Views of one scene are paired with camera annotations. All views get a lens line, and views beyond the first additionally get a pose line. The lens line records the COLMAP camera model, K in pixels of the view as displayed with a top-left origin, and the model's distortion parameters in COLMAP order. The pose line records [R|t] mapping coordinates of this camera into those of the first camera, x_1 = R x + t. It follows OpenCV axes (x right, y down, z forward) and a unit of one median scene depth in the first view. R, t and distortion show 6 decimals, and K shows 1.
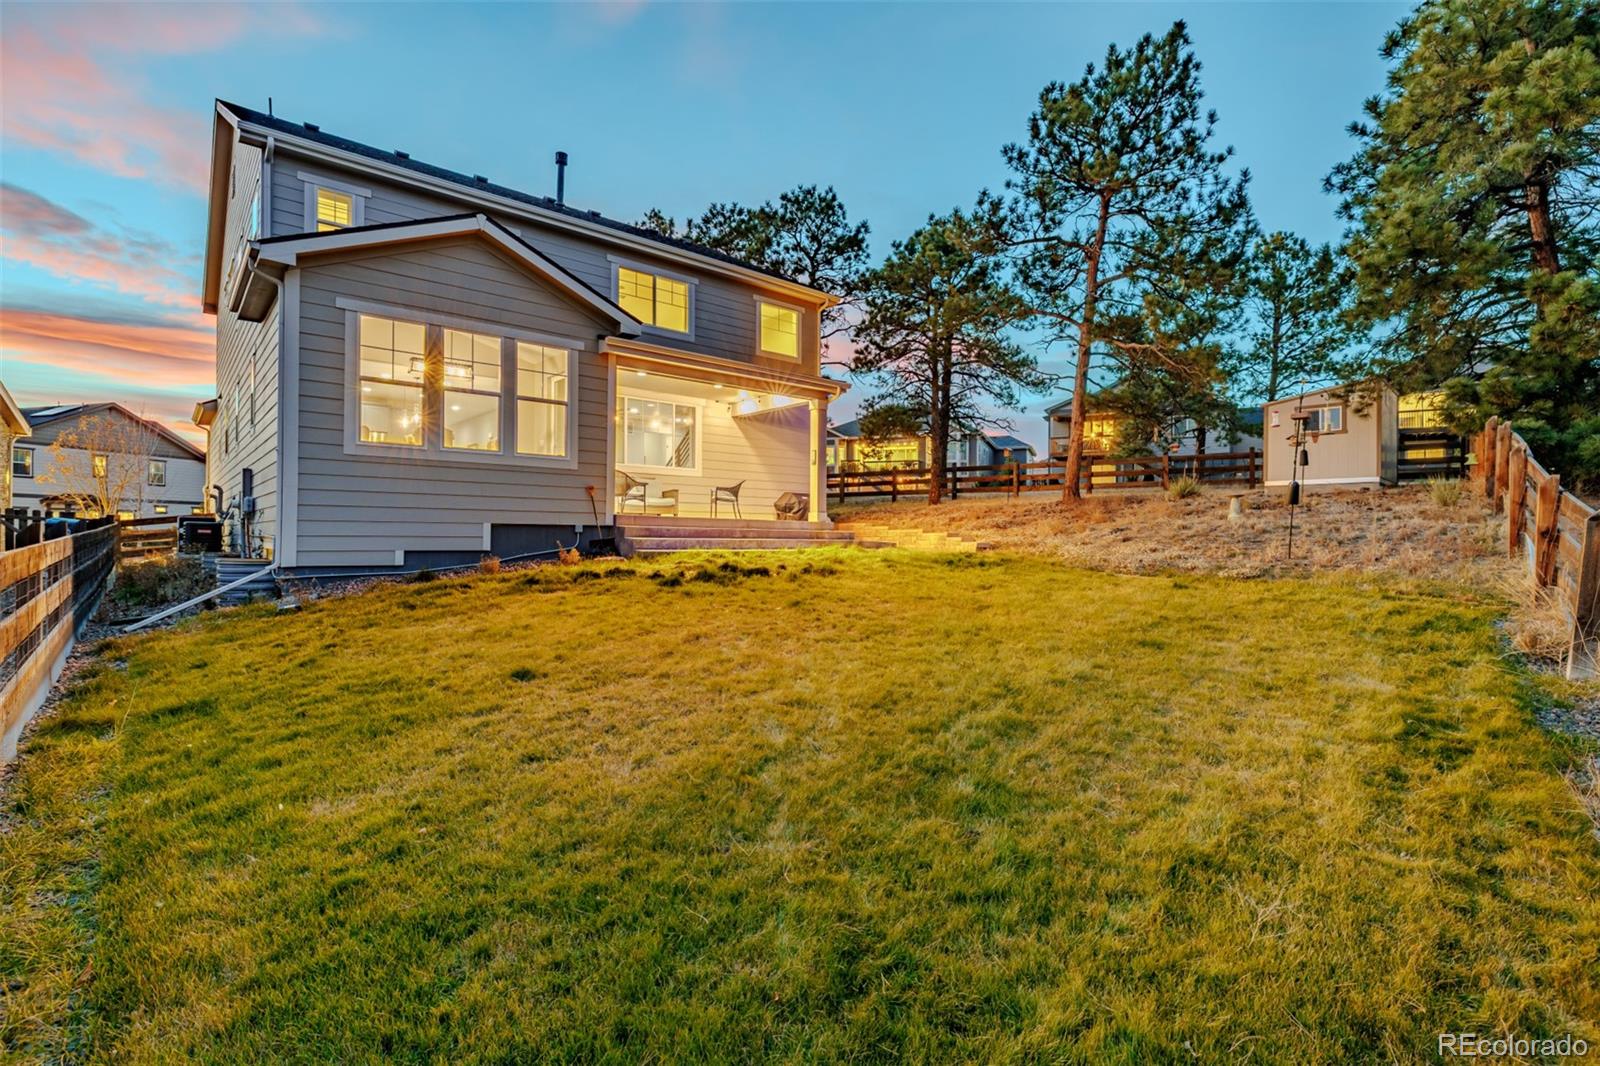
lens RADIAL K [[794.0, 0, 800.0], [0, 794.0, 533.0], [0, 0, 1]] dist [-0.001612, -0.000175]
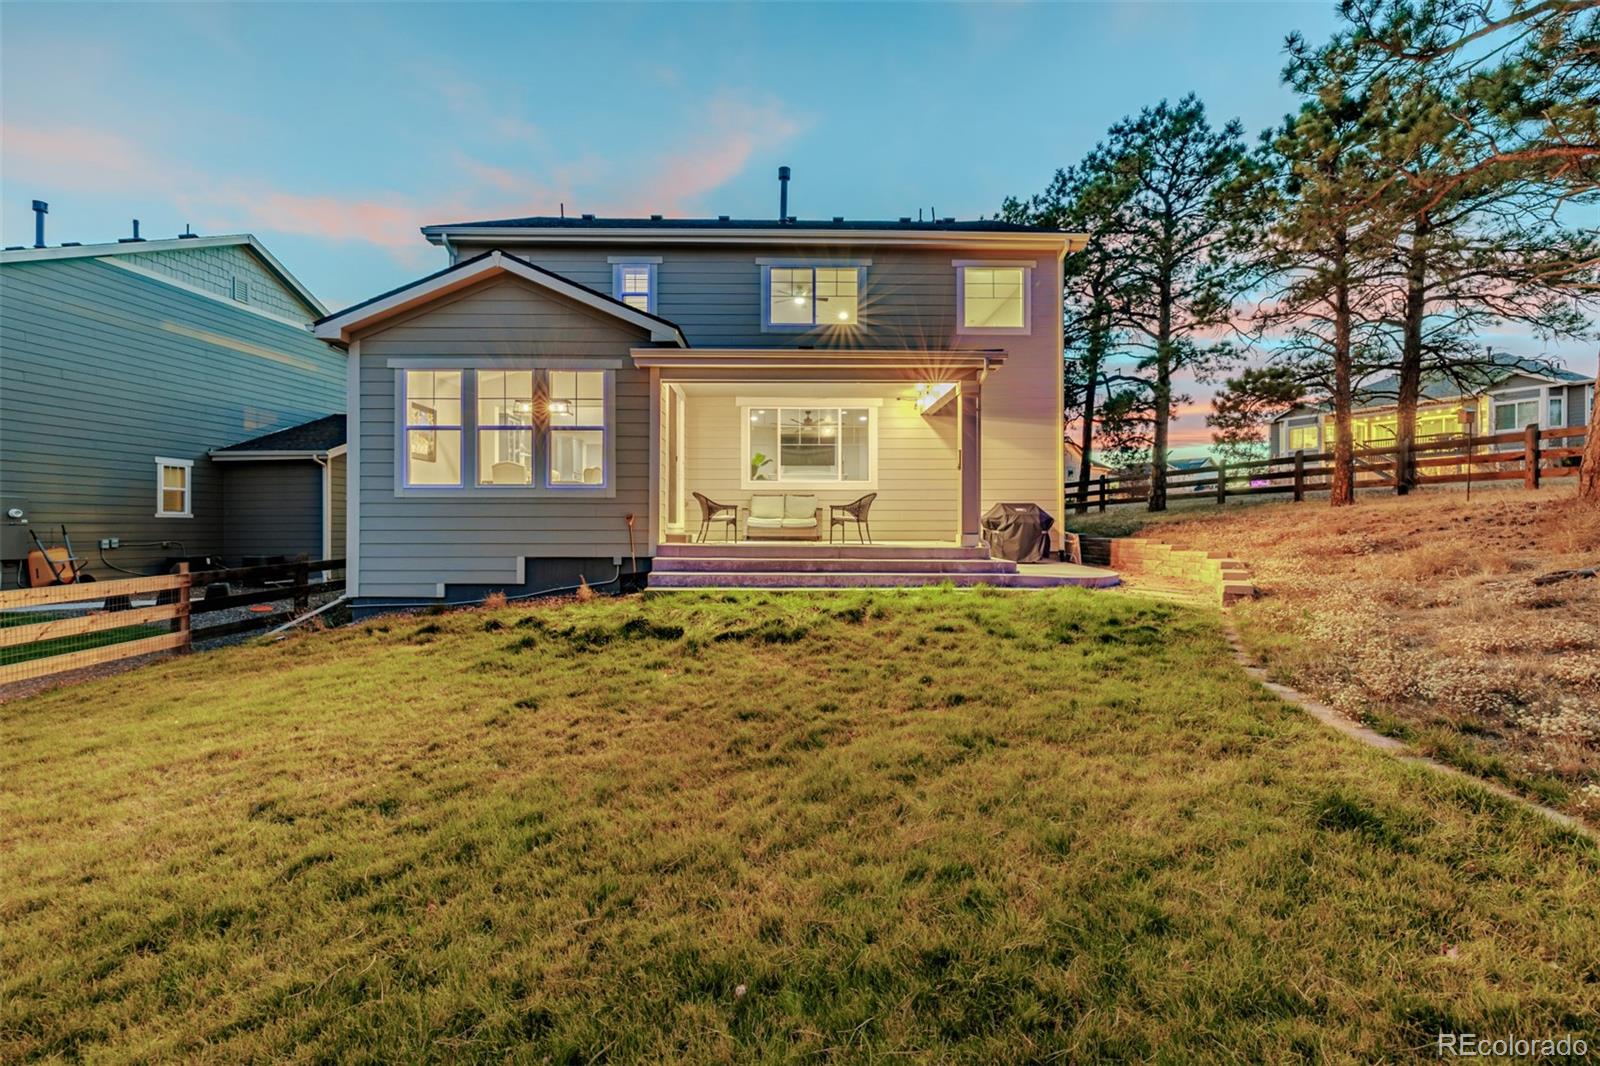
lens RADIAL K [[695.6, 0, 773.7], [0, 695.6, 531.2], [0, 0, 1]] dist [-0.000104, -0.000255]
pose [[0.753927, -0.004830, -0.656940, 0.395896], [0.009002, 0.999955, 0.002978, -0.041415], [0.656896, -0.008159, 0.753937, 0.505719]]
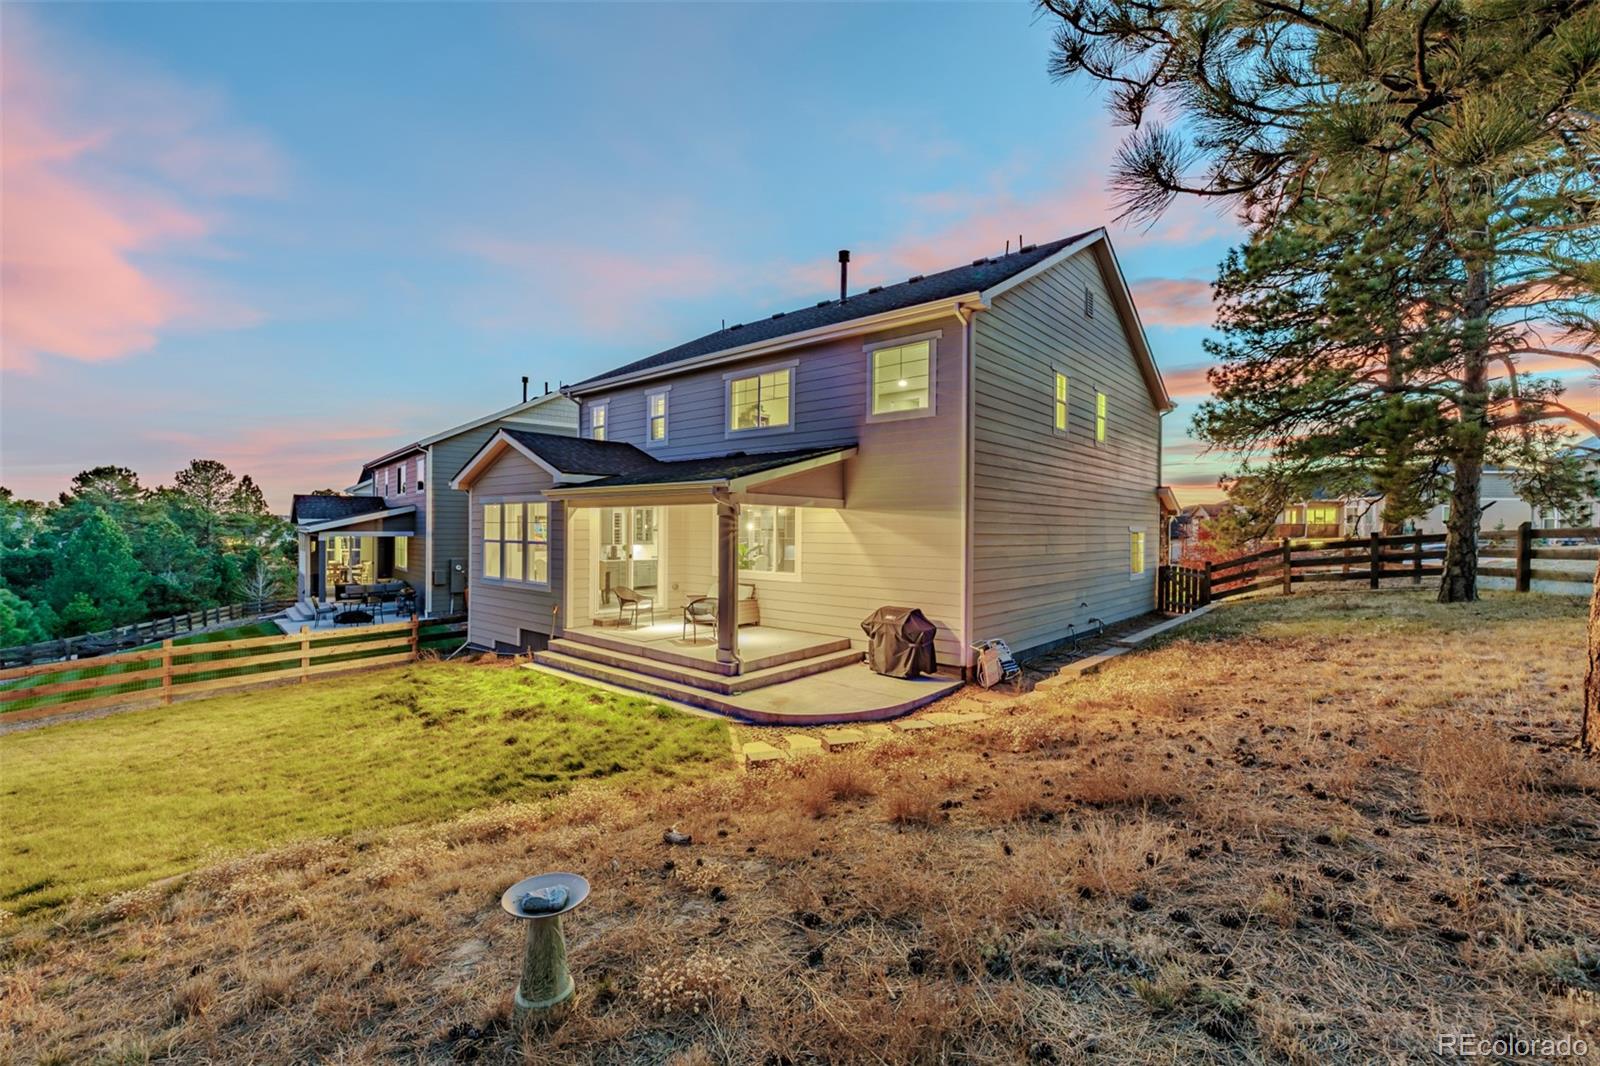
lens RADIAL K [[695.6, 0, 773.7], [0, 695.6, 531.2], [0, 0, 1]] dist [-0.000104, -0.000255]
pose [[0.106126, 0.002148, -0.994350, 0.901615], [0.007938, 0.999964, 0.003007, -0.181316], [0.994321, -0.008213, 0.106105, 1.242879]]
